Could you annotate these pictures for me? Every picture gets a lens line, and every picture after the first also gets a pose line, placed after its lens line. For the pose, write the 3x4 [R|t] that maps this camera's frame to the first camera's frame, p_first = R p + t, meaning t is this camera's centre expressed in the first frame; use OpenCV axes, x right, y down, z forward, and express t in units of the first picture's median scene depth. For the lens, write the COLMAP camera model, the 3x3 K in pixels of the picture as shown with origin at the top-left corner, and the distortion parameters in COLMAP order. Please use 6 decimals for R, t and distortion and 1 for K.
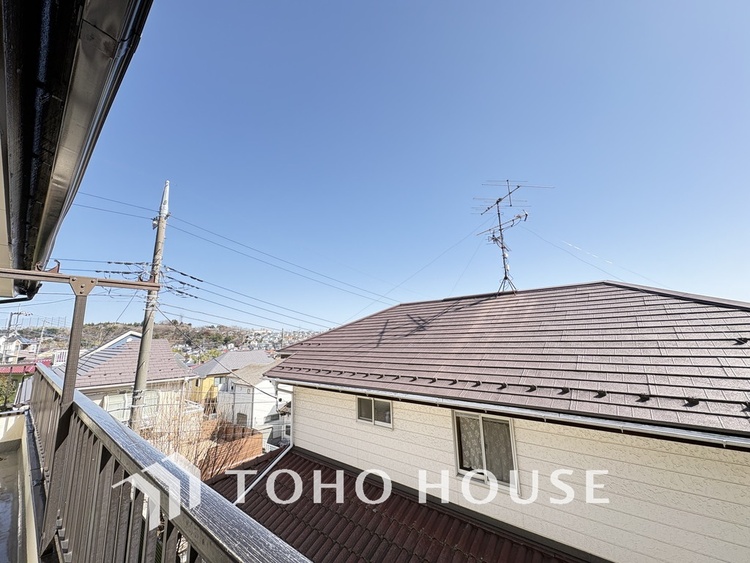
lens RADIAL K [[301.0, 0, 375.4], [0, 301.0, 282.3], [0, 0, 1]] dist [-0.000206, 0.000048]
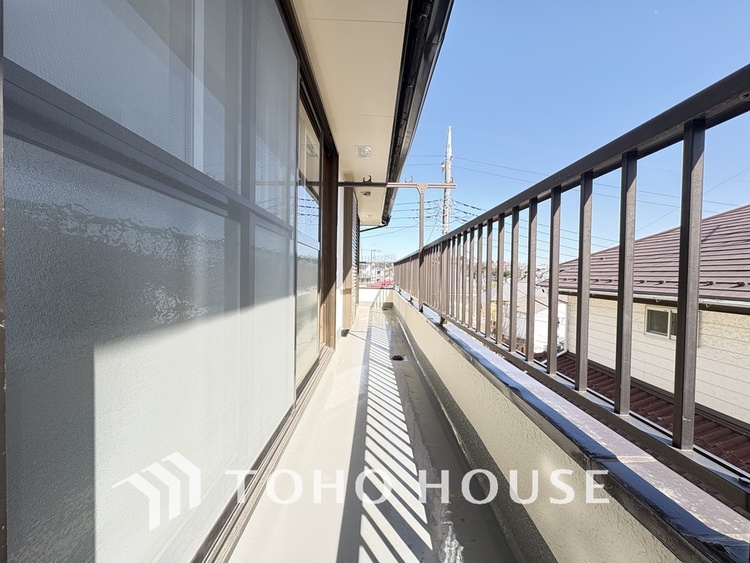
lens RADIAL K [[301.0, 0, 373.9], [0, 301.0, 283.2], [0, 0, 1]] dist [-0.000206, 0.000048]
pose [[0.648527, 0.057985, -0.758980, 0.059698], [0.106991, 0.980252, 0.166310, 0.051177], [0.753635, -0.189060, 0.629516, -0.103848]]
